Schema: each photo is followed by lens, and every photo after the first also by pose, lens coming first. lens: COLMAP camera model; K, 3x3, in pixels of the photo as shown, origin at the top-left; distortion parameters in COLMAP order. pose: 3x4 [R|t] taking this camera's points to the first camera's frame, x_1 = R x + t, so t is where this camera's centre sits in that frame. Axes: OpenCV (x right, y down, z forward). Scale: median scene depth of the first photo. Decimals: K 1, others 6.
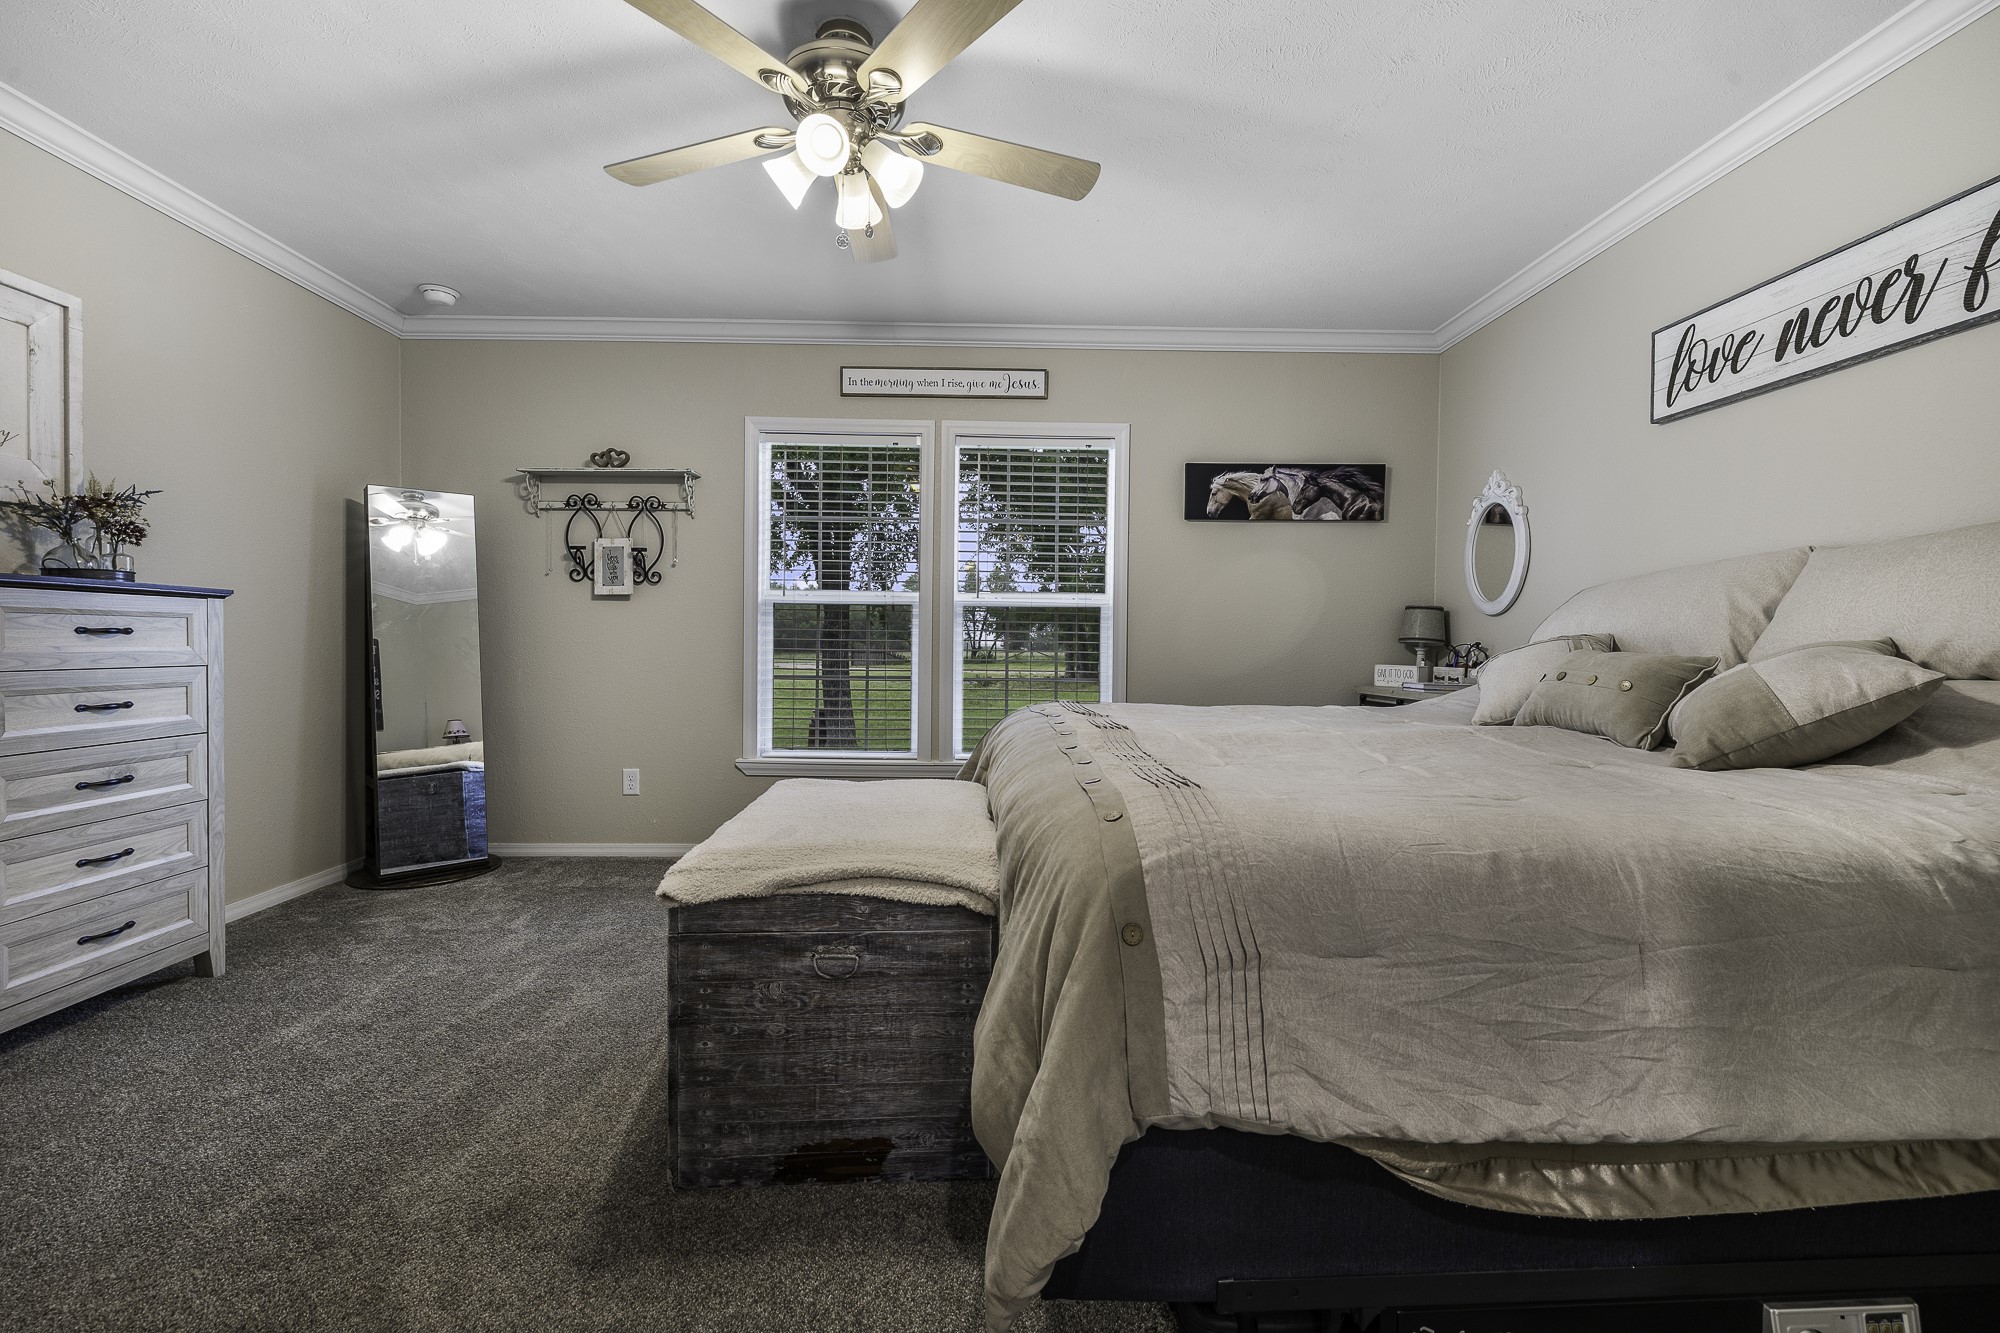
lens RADIAL K [[853.4, 0, 1000.1], [0, 853.4, 646.1], [0, 0, 1]] dist [0.002838, -0.000274]
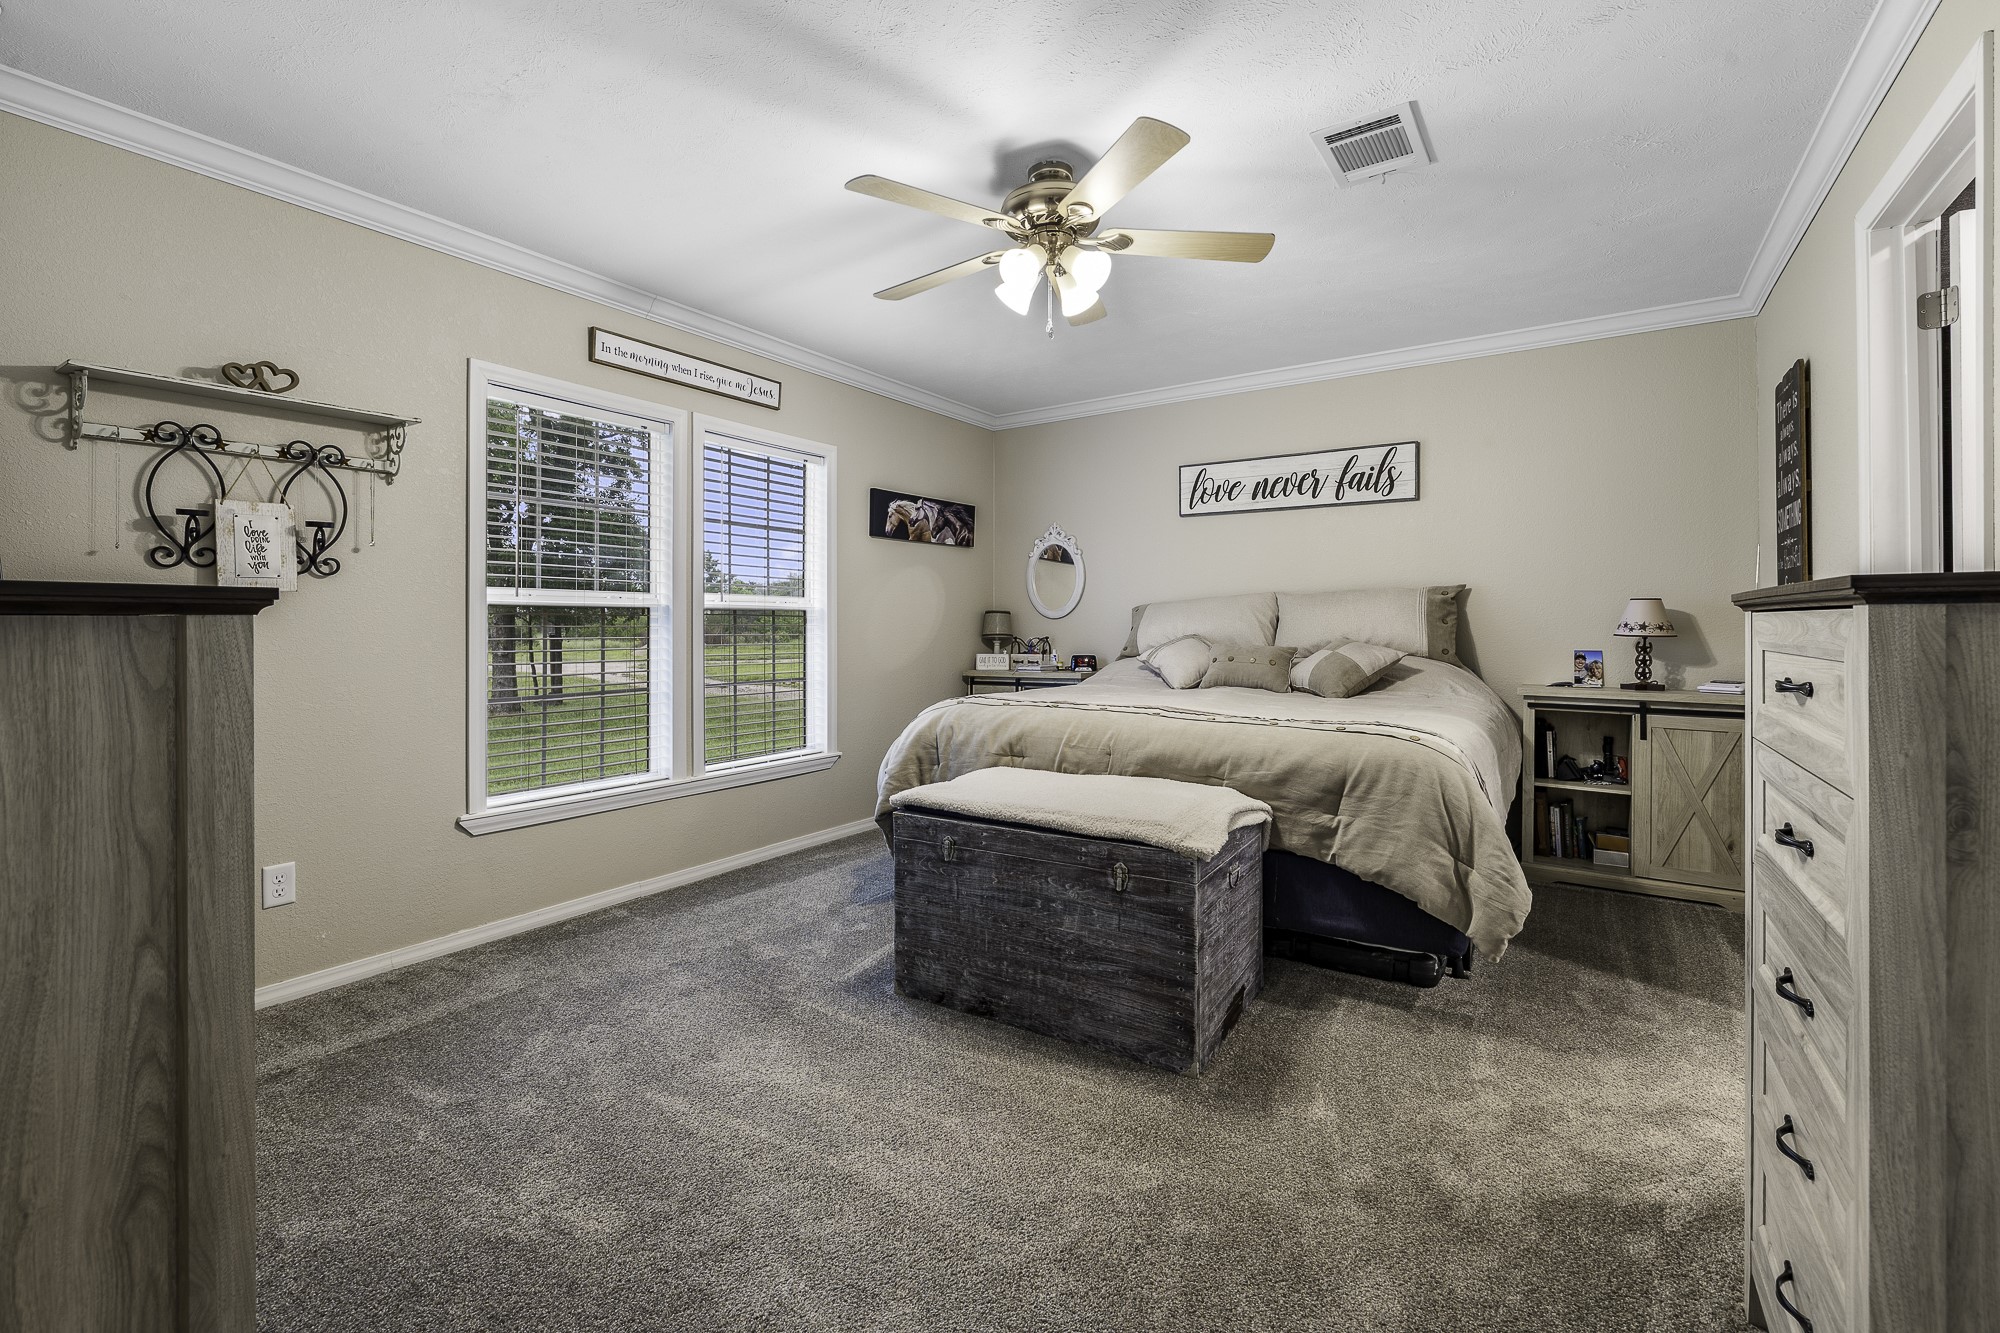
lens RADIAL K [[853.4, 0, 1014.8], [0, 853.4, 607.2], [0, 0, 1]] dist [0.002838, -0.000274]
pose [[0.573487, 0.005257, 0.819198, -0.643296], [0.013399, 0.999785, -0.015796, -0.030730], [-0.819105, 0.020035, 0.573293, 0.178691]]
